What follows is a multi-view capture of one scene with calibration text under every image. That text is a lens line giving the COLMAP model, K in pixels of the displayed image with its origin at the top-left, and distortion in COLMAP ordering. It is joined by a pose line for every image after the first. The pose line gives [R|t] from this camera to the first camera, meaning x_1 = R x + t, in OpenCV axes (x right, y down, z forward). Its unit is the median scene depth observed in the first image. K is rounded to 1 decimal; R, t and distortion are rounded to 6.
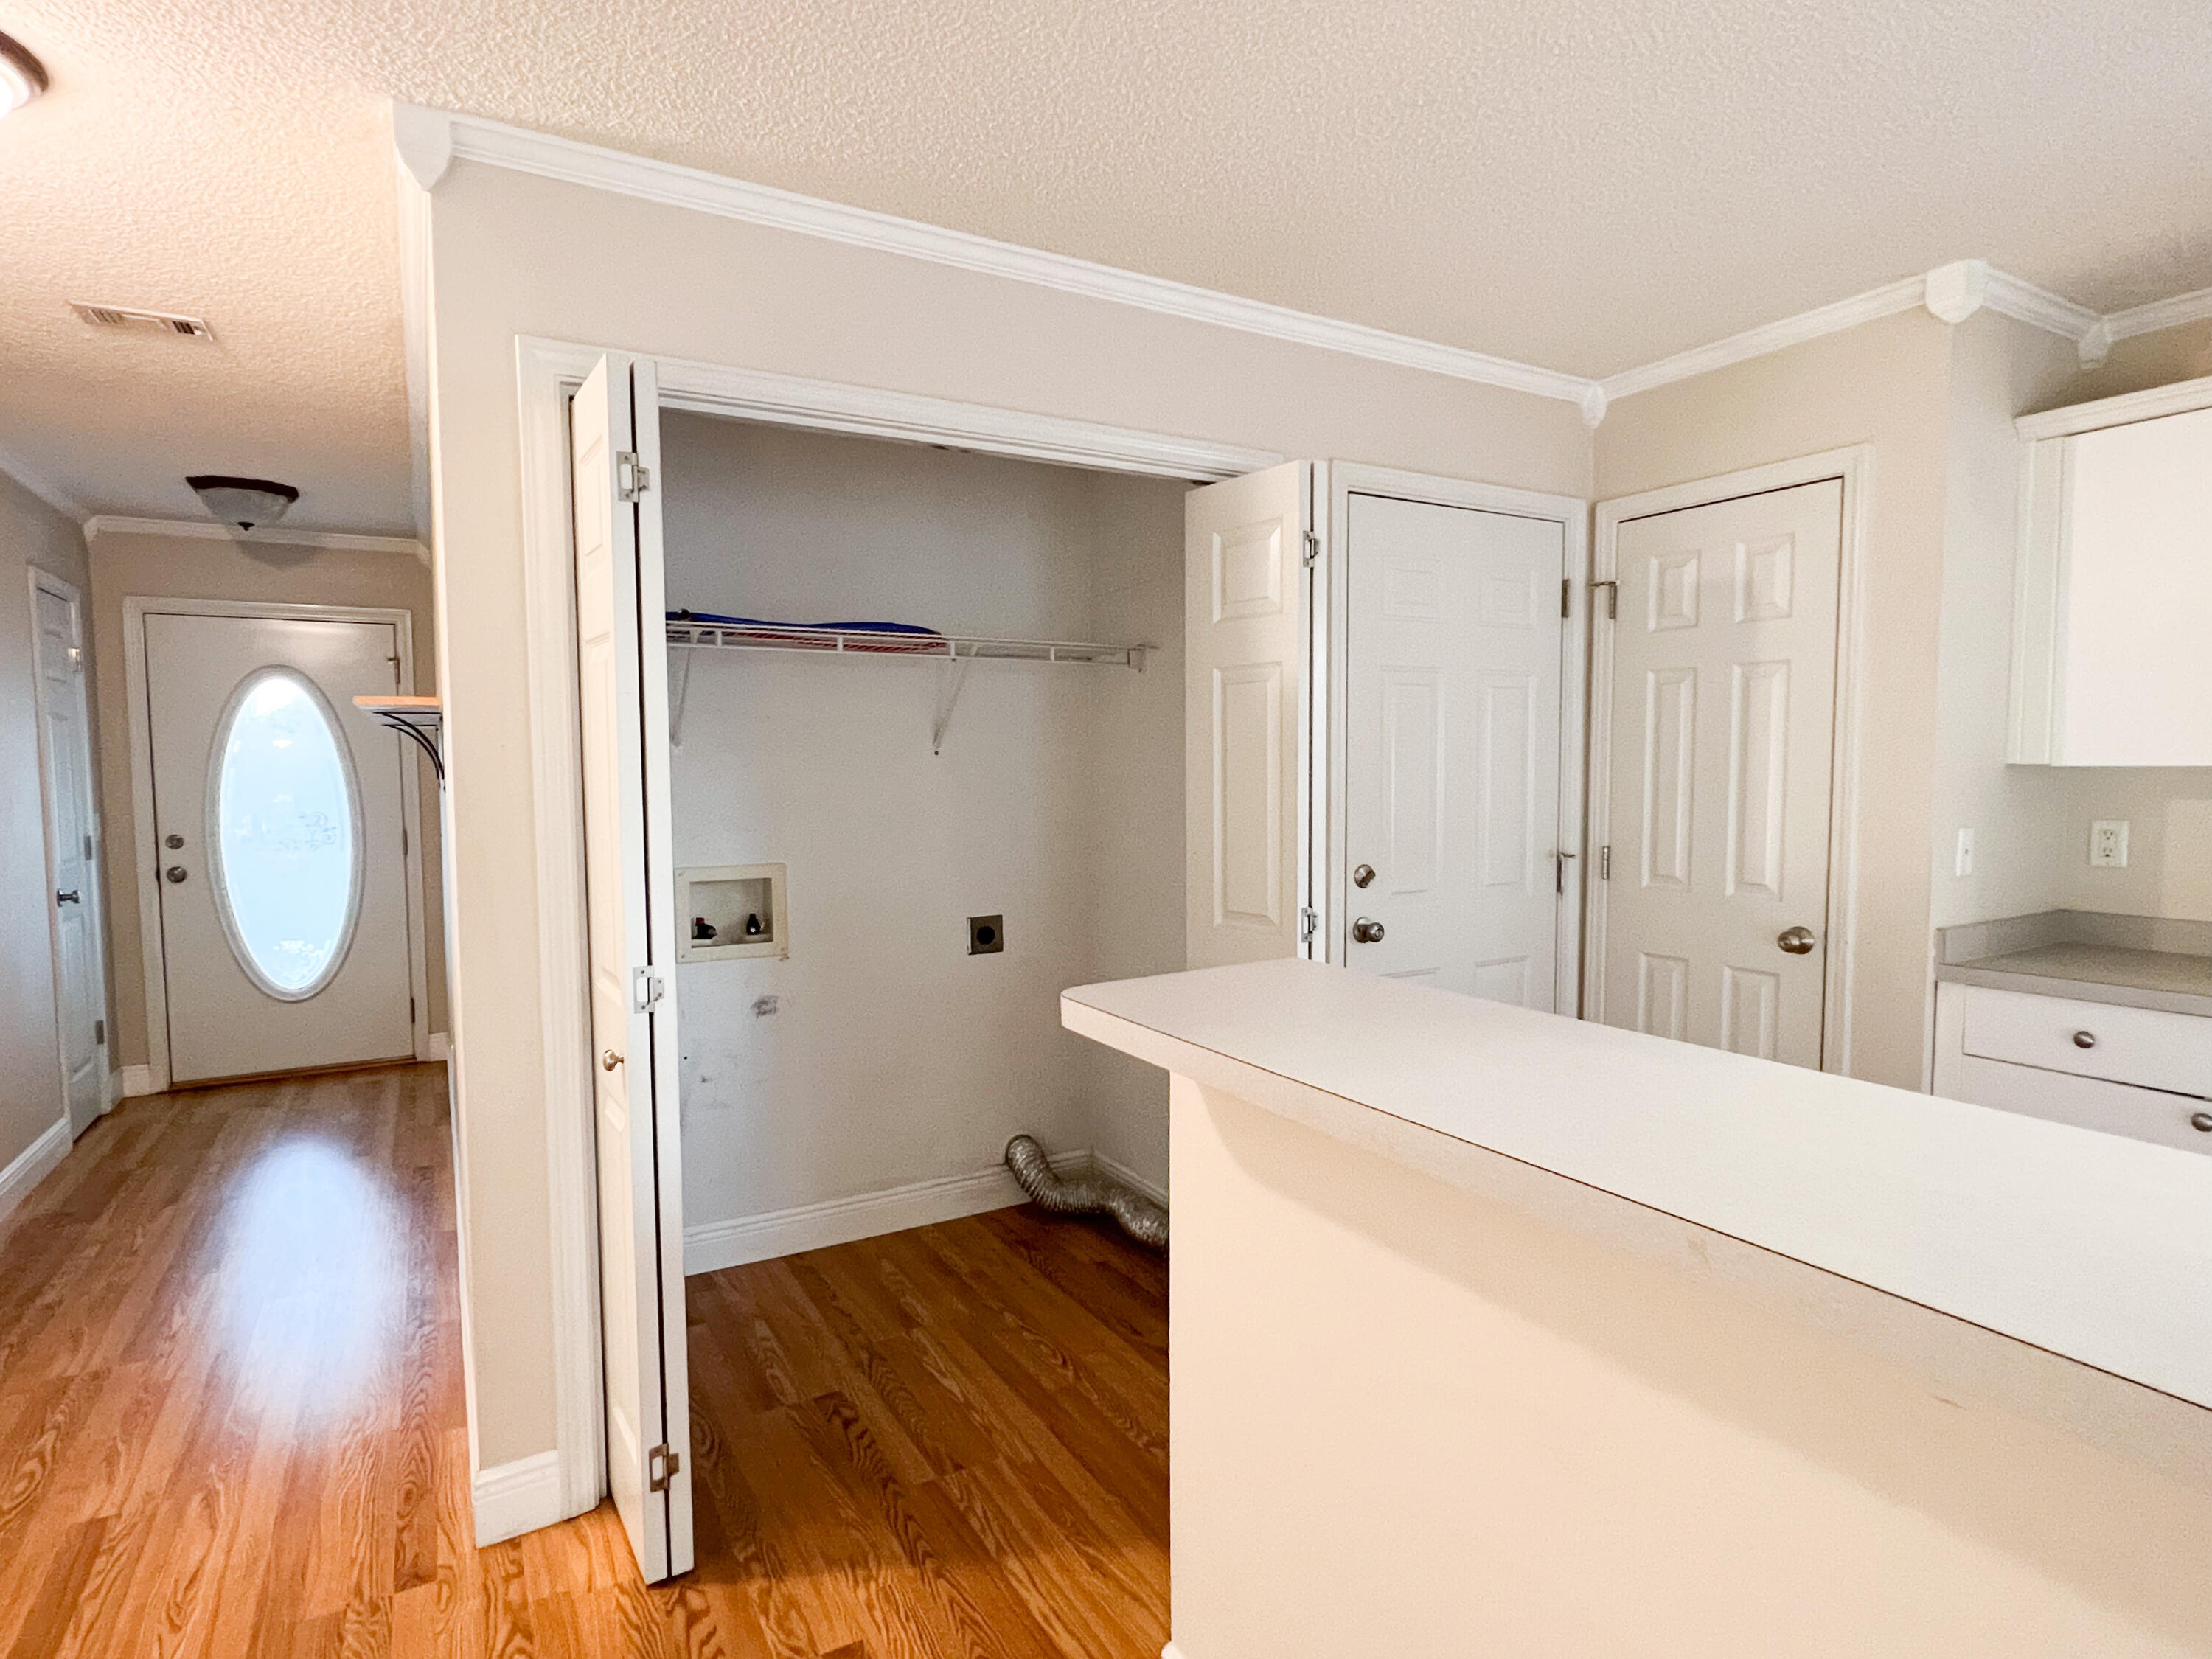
lens RADIAL K [[1166.9, 0, 1106.2], [0, 1166.9, 834.0], [0, 0, 1]] dist [-0.003625, 0.002224]
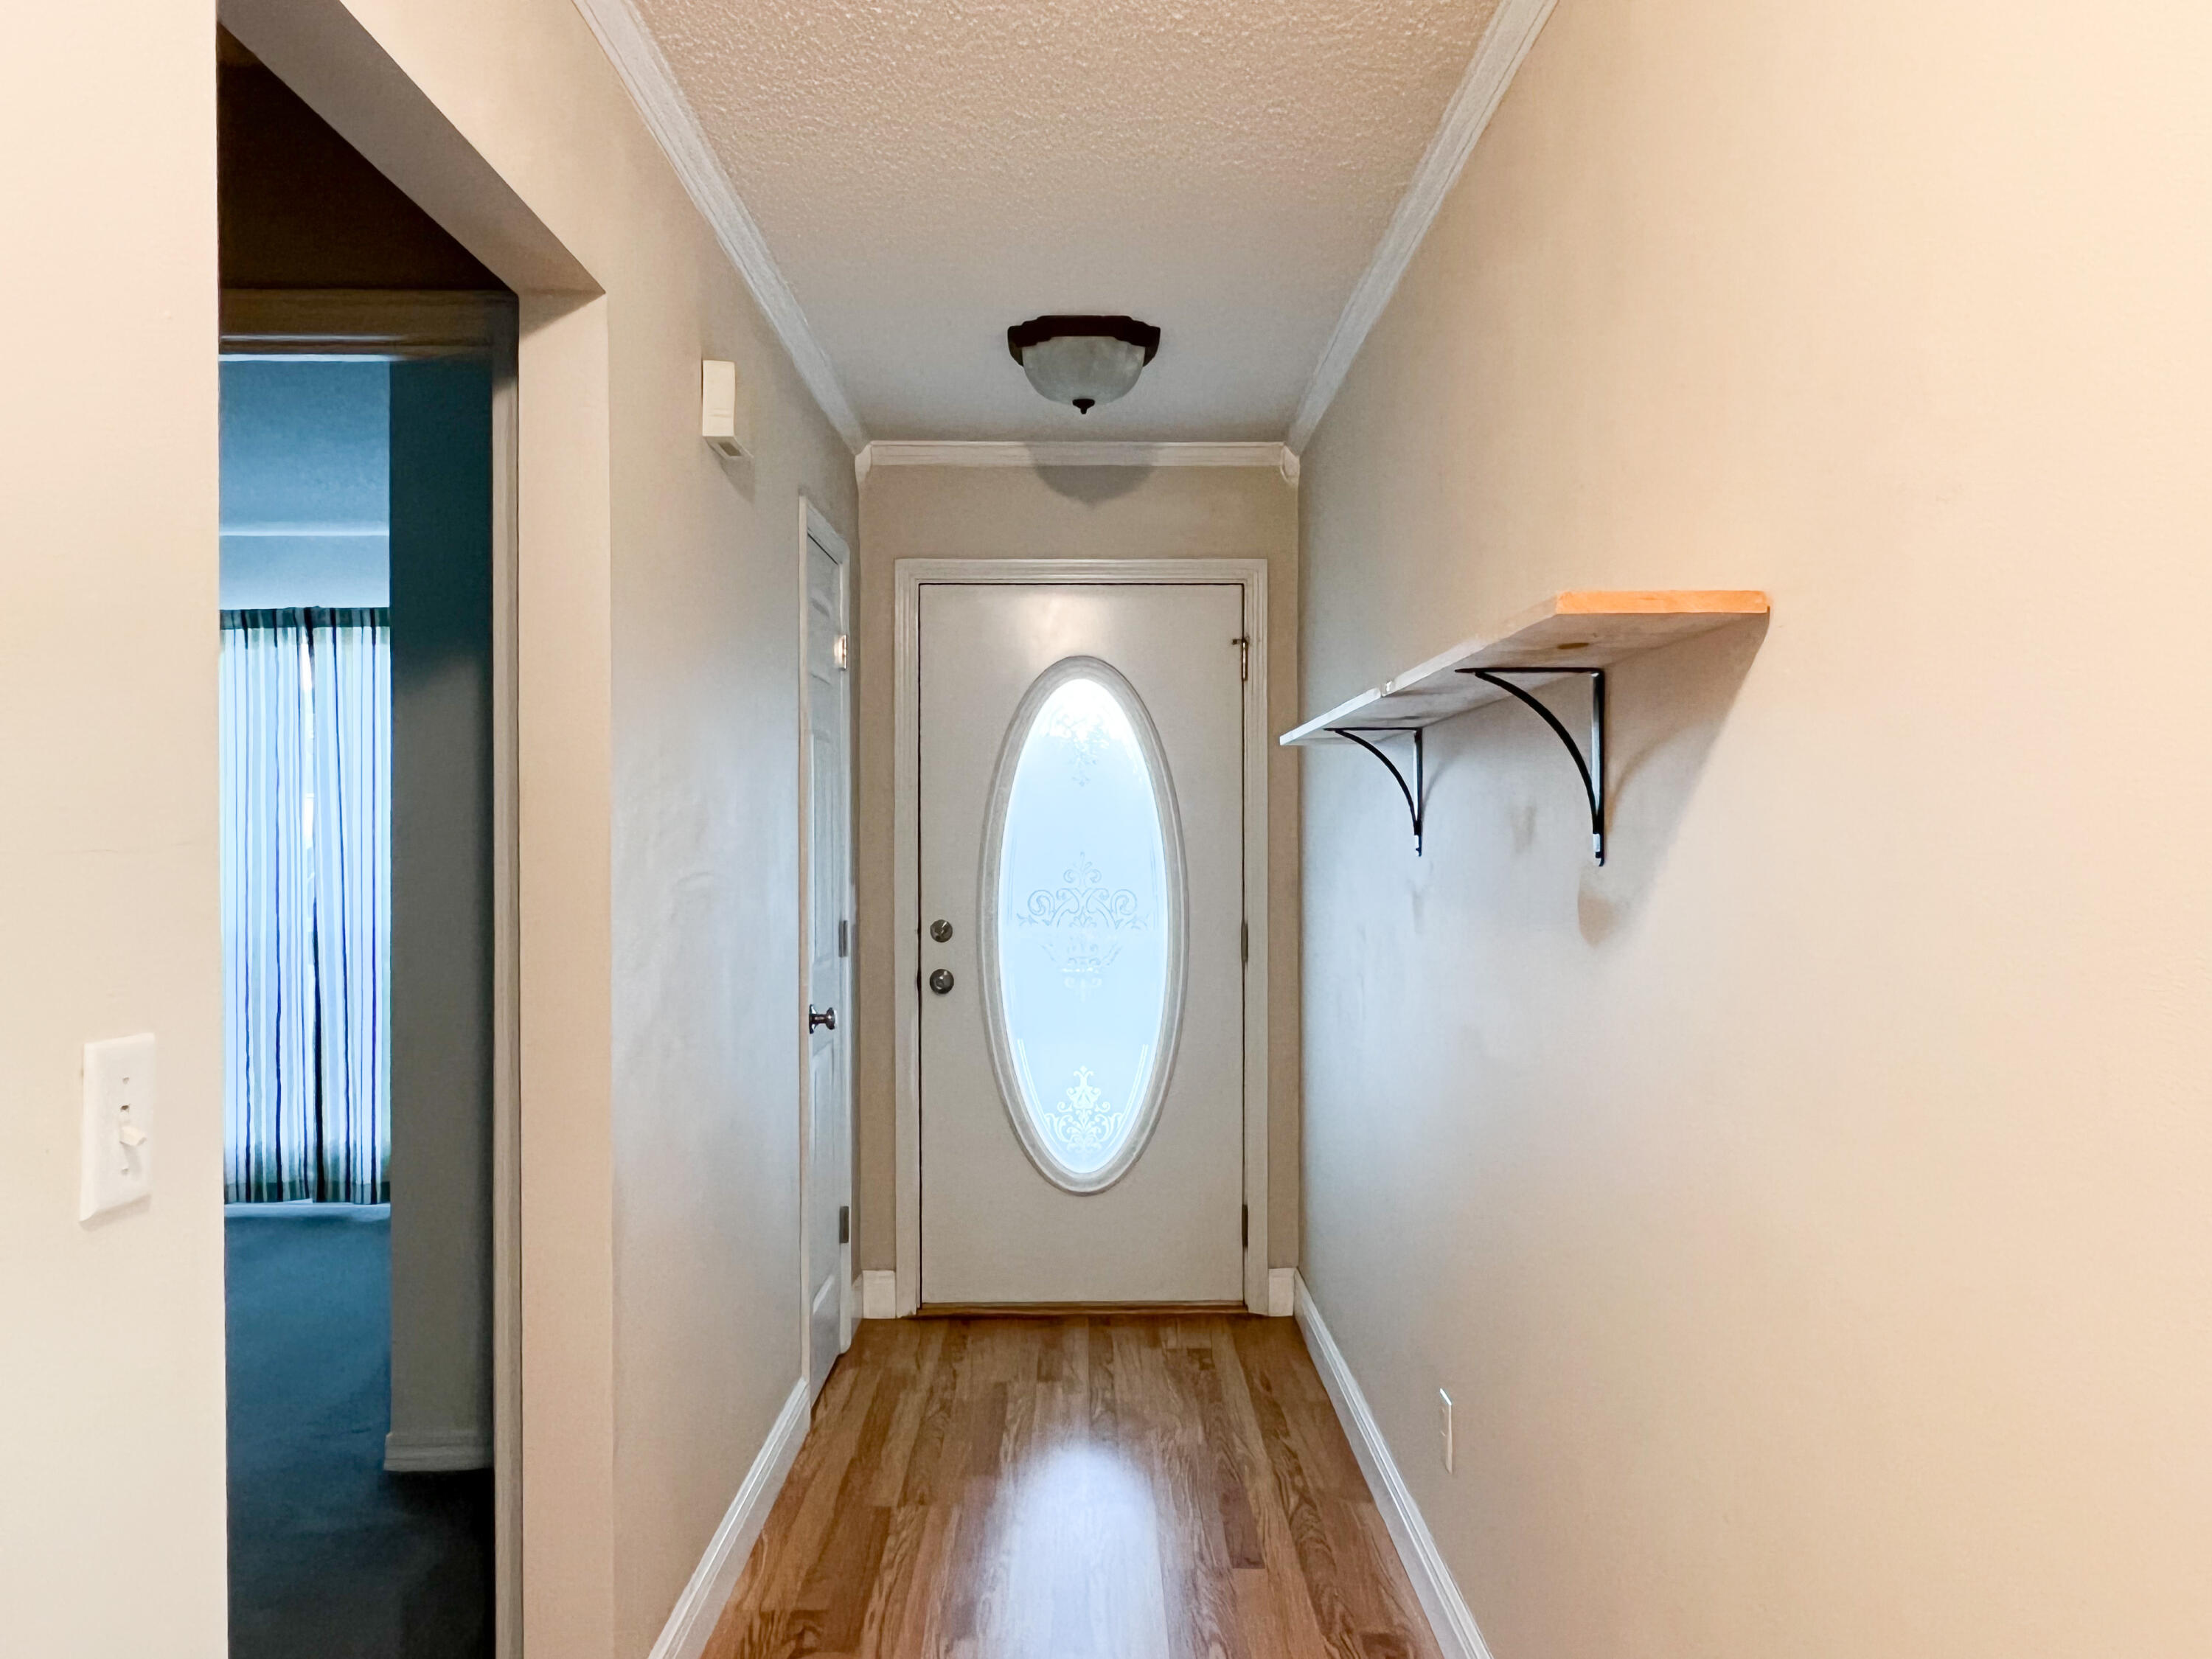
lens RADIAL K [[1521.6, 0, 1103.9], [0, 1521.6, 830.8], [0, 0, 1]] dist [-0.009107, 0.004371]
pose [[0.871353, 0.006037, -0.490620, -0.321914], [-0.034918, 0.998152, -0.049734, -0.010588], [0.489413, 0.060467, 0.869953, 0.320140]]
